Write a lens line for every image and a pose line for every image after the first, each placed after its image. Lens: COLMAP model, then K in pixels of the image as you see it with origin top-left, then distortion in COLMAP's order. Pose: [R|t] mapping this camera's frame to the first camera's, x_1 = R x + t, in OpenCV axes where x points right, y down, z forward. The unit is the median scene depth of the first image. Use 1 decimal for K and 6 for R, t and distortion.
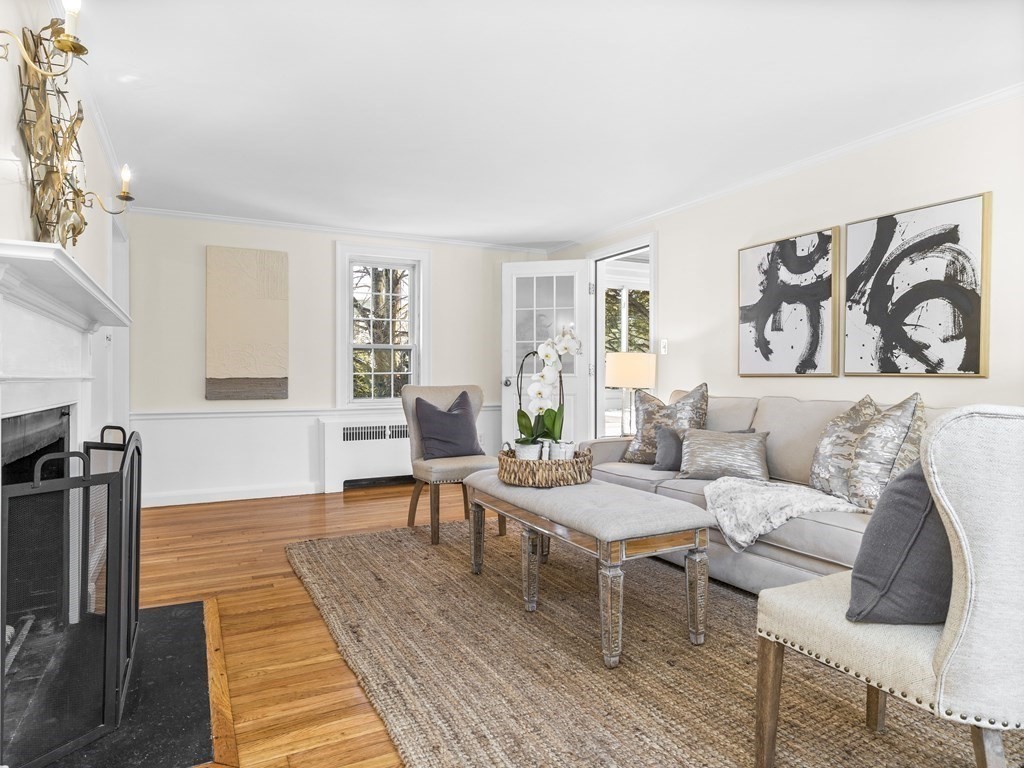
lens RADIAL K [[620.2, 0, 508.8], [0, 620.2, 379.3], [0, 0, 1]] dist [-0.003750, -0.000459]
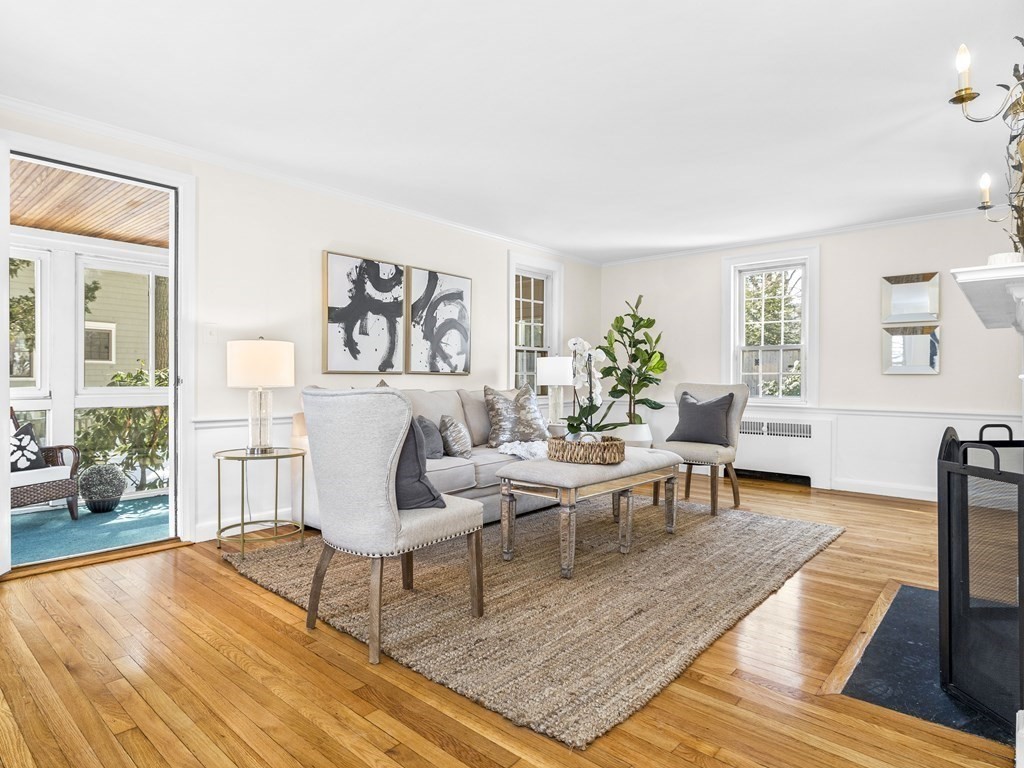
lens RADIAL K [[573.4, 0, 509.2], [0, 573.4, 382.4], [0, 0, 1]] dist [-0.002106, -0.000527]
pose [[-0.356970, -0.016186, 0.933976, -0.745316], [-0.007142, 0.999868, 0.014598, -0.005856], [-0.934089, -0.001460, -0.357038, 1.225750]]
